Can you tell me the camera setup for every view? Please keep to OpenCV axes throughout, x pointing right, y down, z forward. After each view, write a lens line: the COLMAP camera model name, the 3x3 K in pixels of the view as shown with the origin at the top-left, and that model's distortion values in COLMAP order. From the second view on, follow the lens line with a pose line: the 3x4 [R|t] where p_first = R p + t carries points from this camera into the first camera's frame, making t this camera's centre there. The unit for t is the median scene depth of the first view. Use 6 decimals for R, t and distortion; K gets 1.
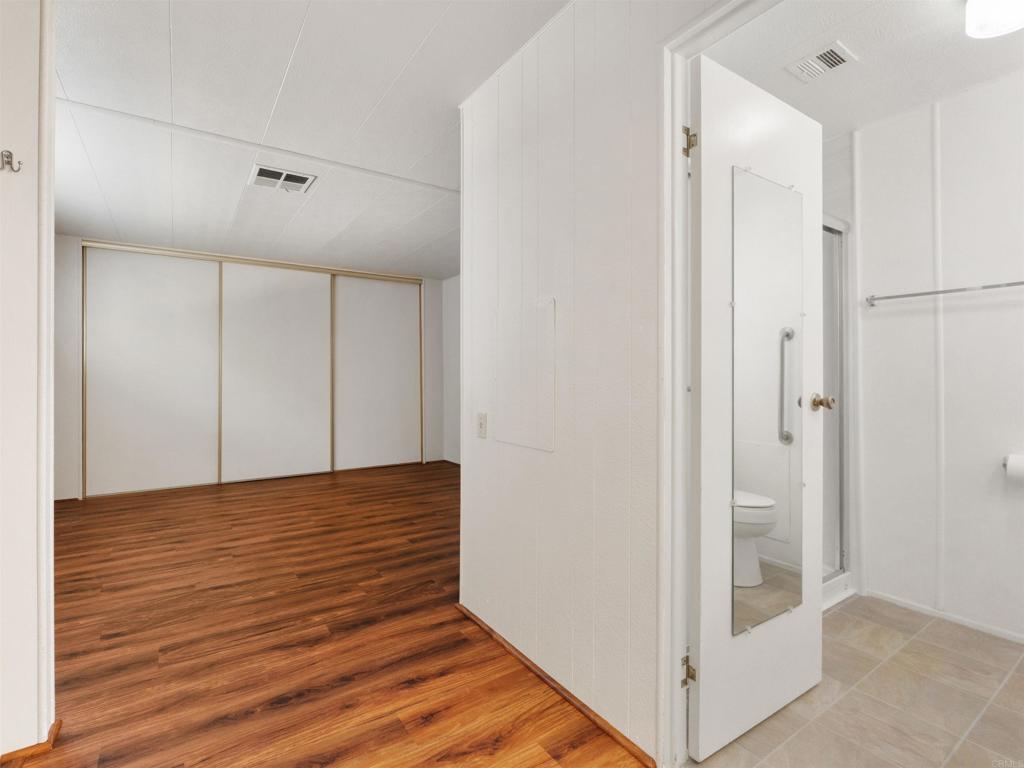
lens RADIAL K [[487.6, 0, 510.4], [0, 487.6, 383.5], [0, 0, 1]] dist [-0.000483, -0.000501]
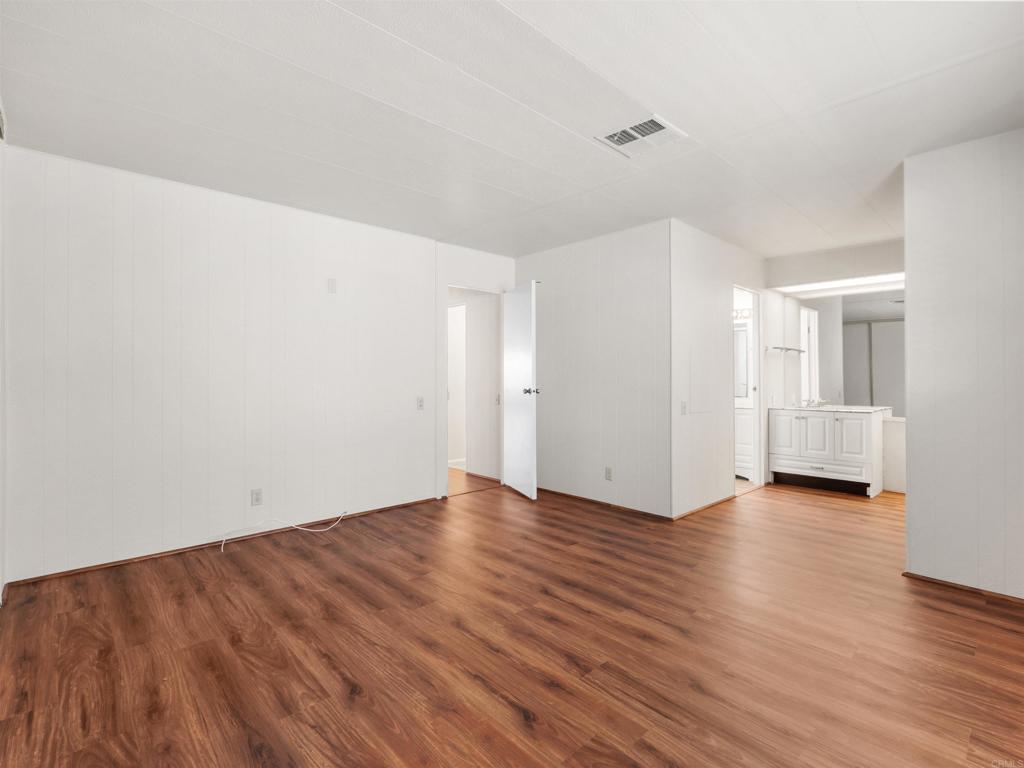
lens RADIAL K [[487.6, 0, 509.1], [0, 487.6, 376.1], [0, 0, 1]] dist [-0.000483, -0.000501]
pose [[-0.145407, -0.006560, 0.989350, -1.184359], [0.007910, 0.999938, 0.007792, -0.033731], [-0.989340, 0.008958, -0.145347, 1.276926]]
